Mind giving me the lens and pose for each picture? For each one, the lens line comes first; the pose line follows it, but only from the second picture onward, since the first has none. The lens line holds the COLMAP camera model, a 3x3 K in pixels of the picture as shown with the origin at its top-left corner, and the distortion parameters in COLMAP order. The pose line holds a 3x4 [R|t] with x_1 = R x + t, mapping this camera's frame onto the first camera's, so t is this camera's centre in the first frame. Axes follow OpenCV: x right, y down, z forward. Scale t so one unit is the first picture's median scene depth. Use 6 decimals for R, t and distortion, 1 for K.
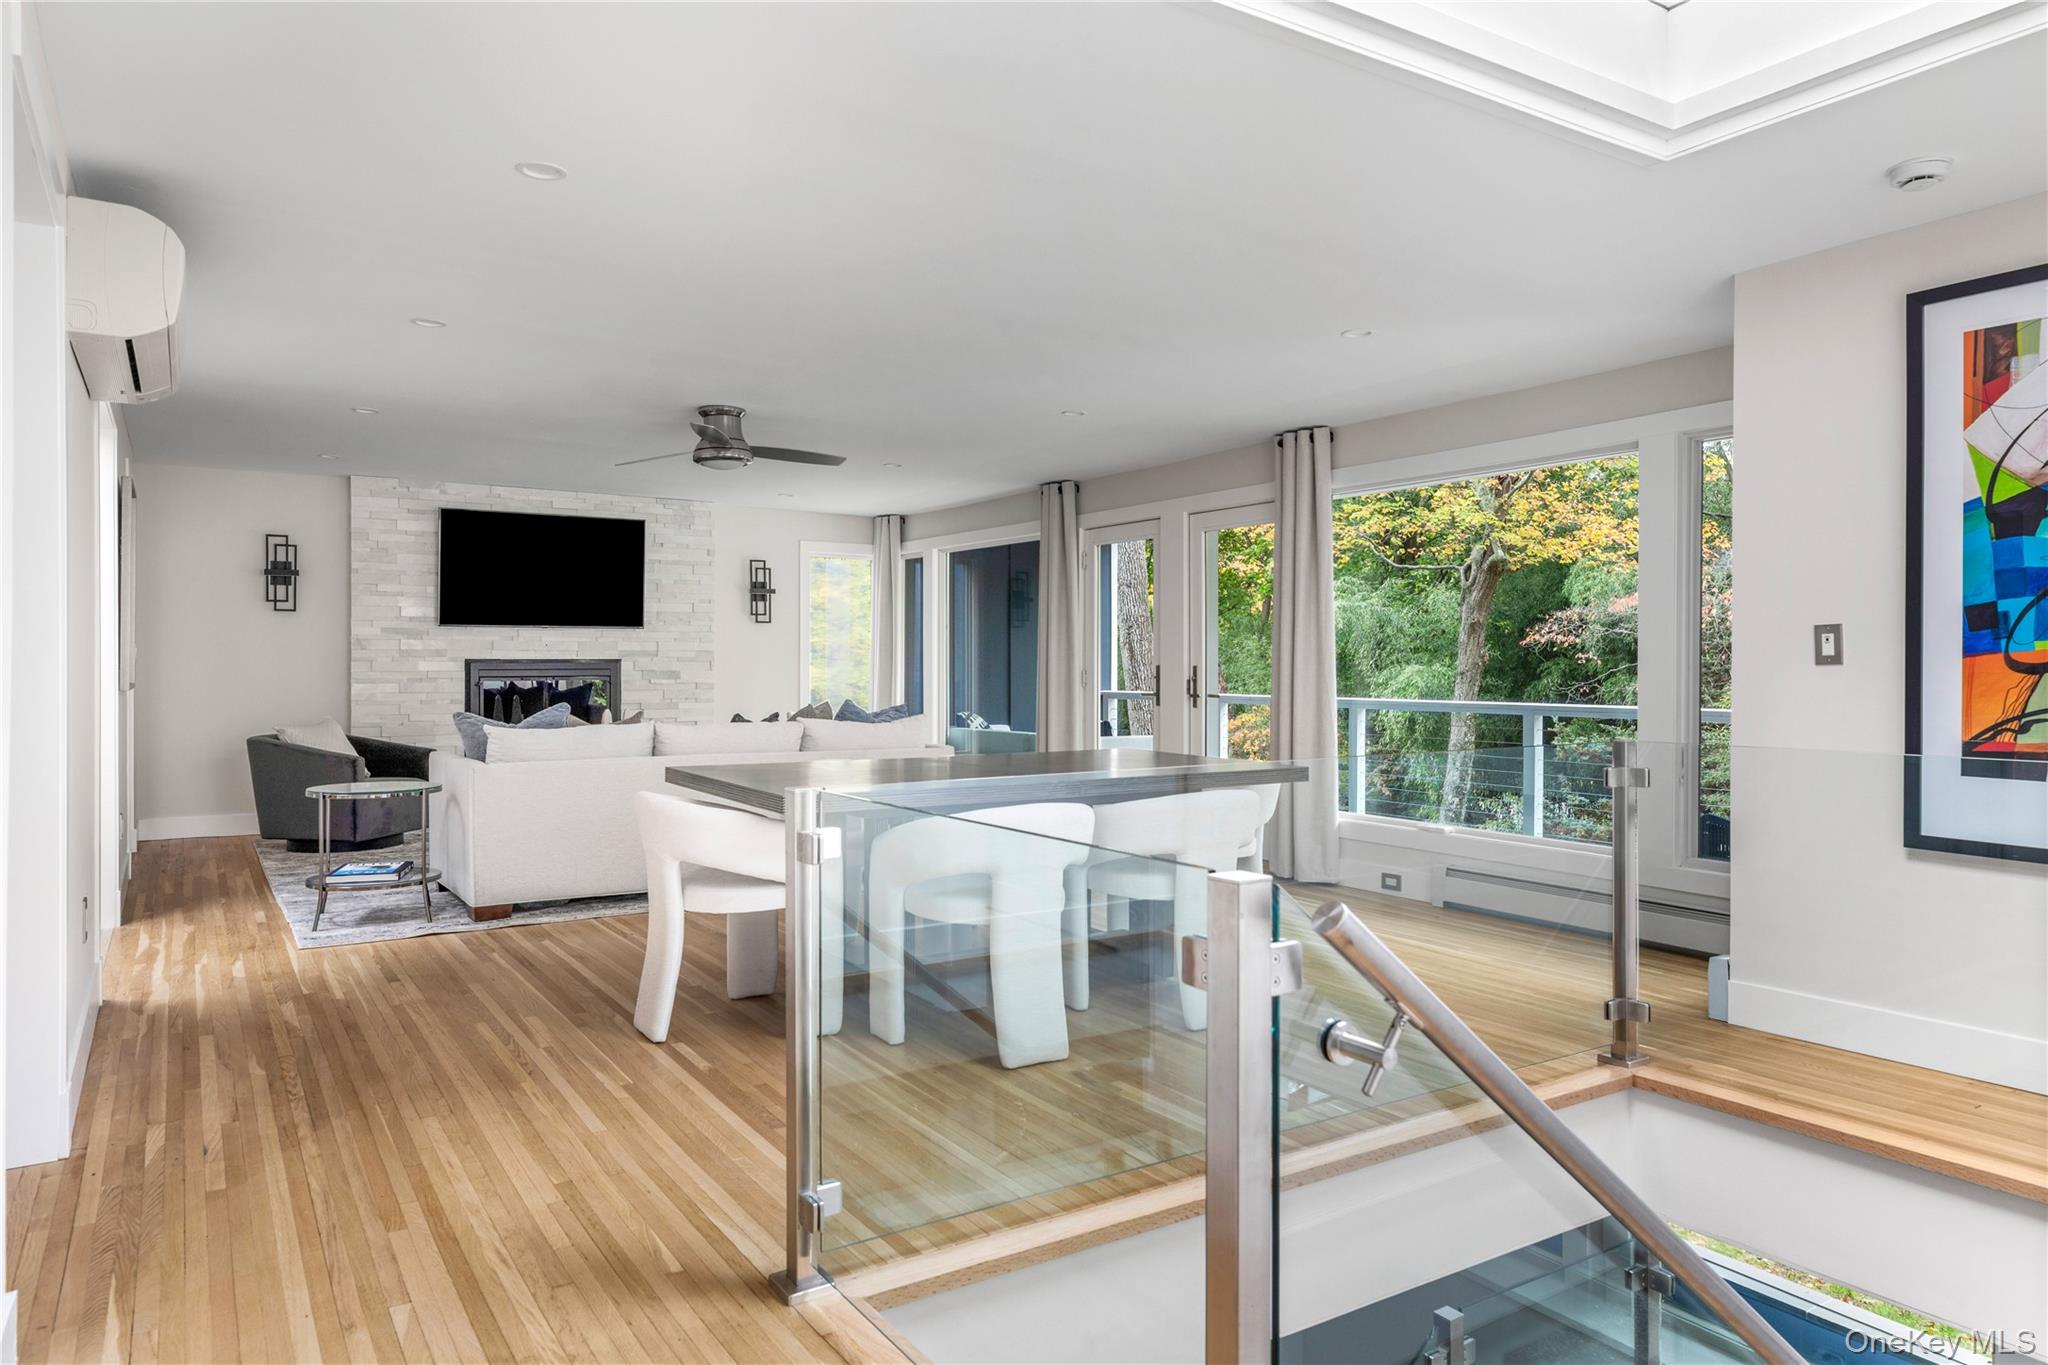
lens RADIAL K [[1310.3, 0, 1024.0], [0, 1310.3, 682.5], [0, 0, 1]] dist [0.038368, 0.000814]
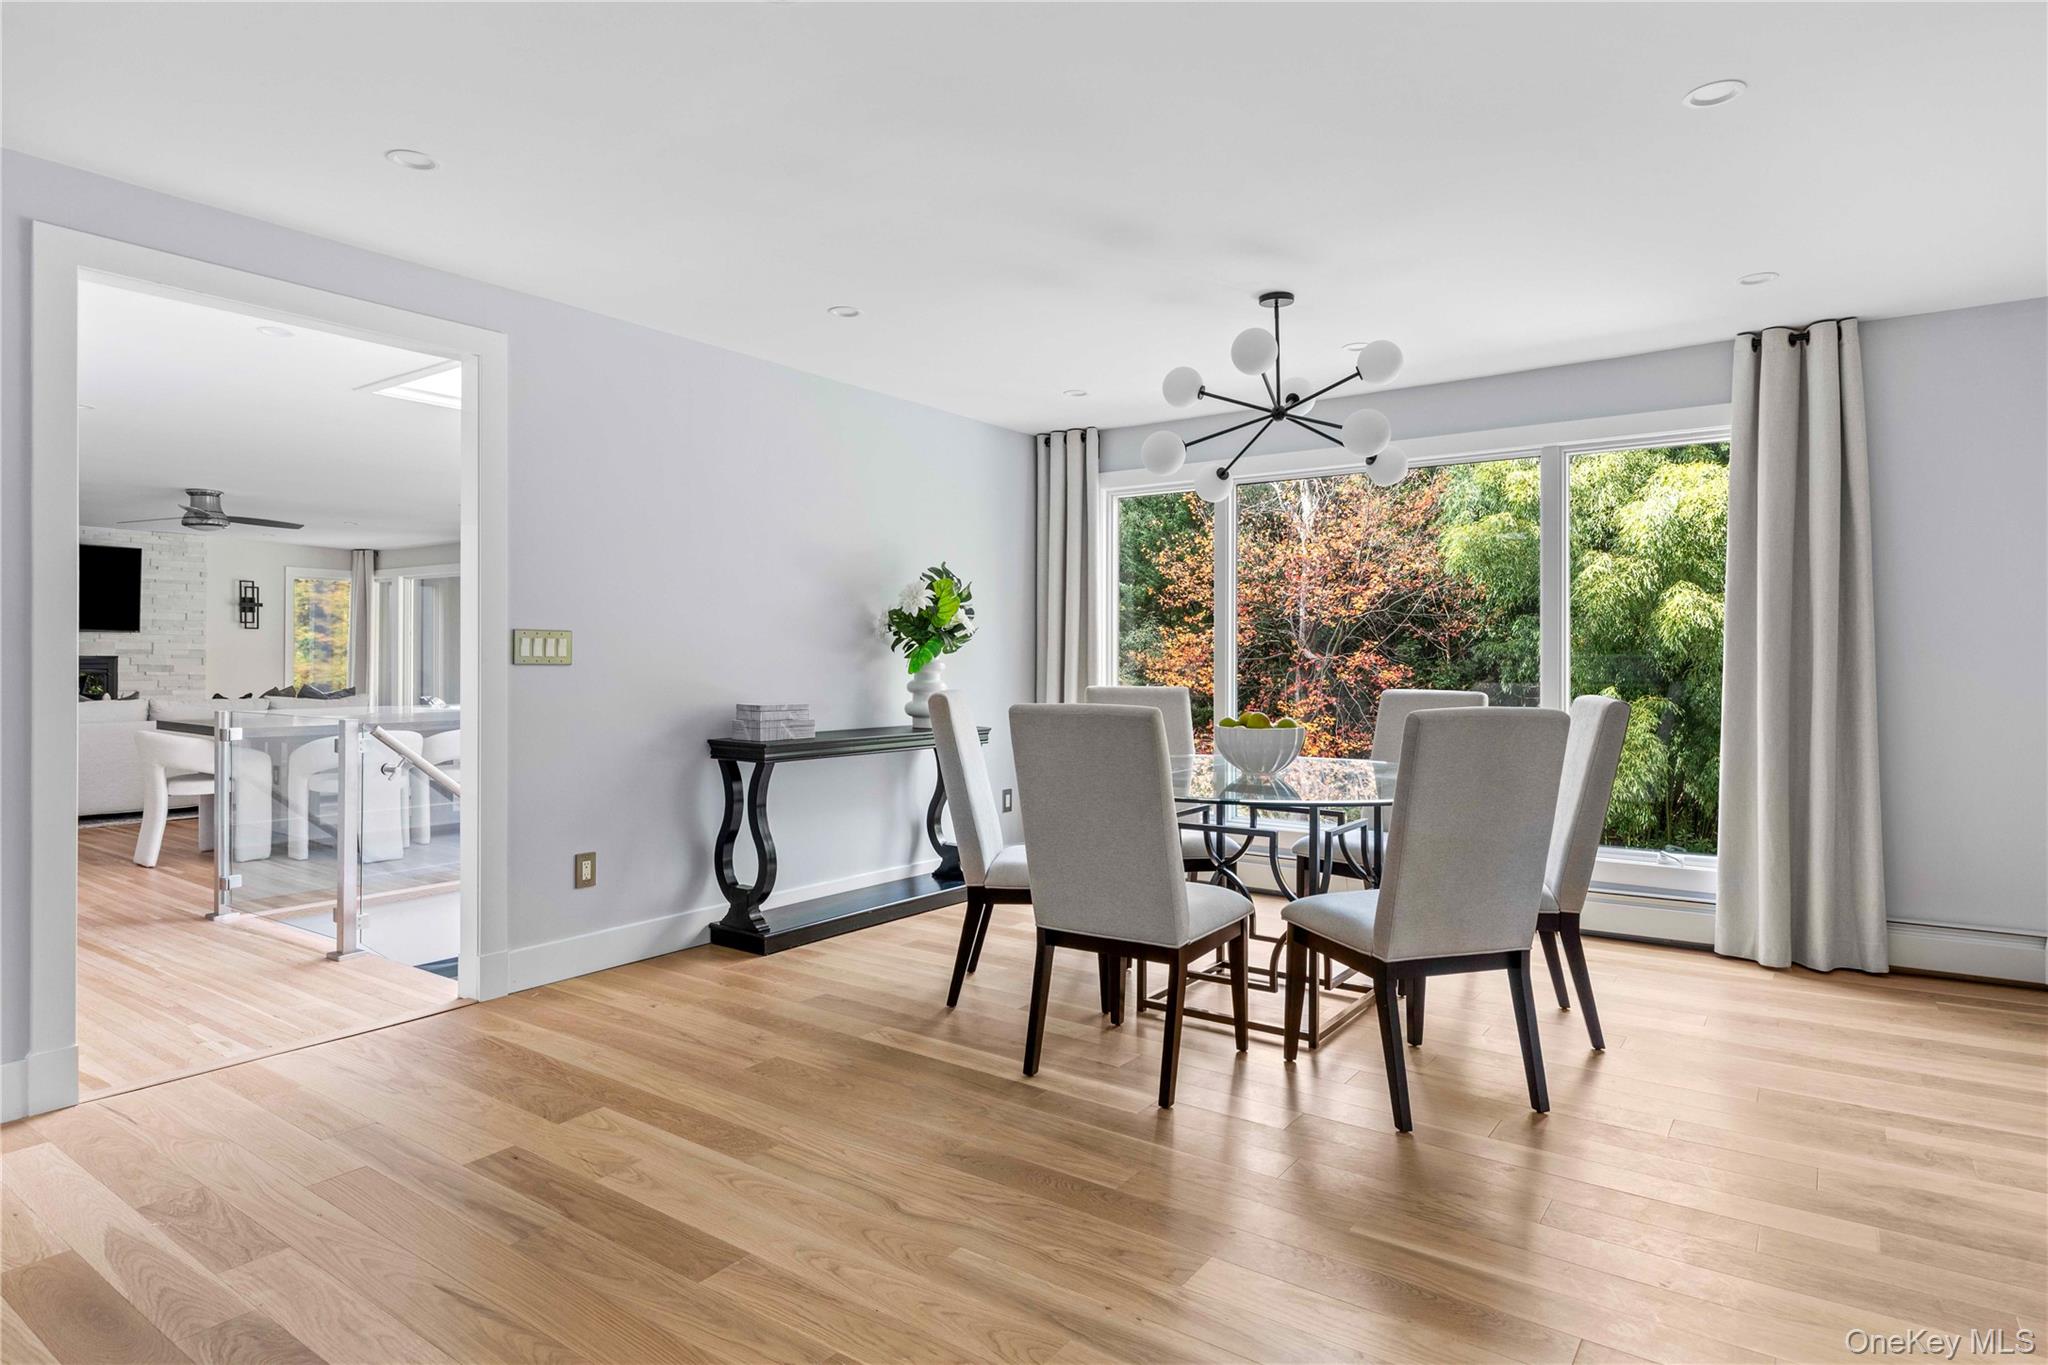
lens RADIAL K [[1142.9, 0, 1026.3], [0, 1142.9, 664.2], [0, 0, 1]] dist [0.021467, 0.000762]
pose [[0.931050, 0.001303, 0.364890, 0.118056], [0.003018, 0.999932, -0.011272, 0.006261], [-0.364880, 0.011596, 0.930982, -0.414900]]
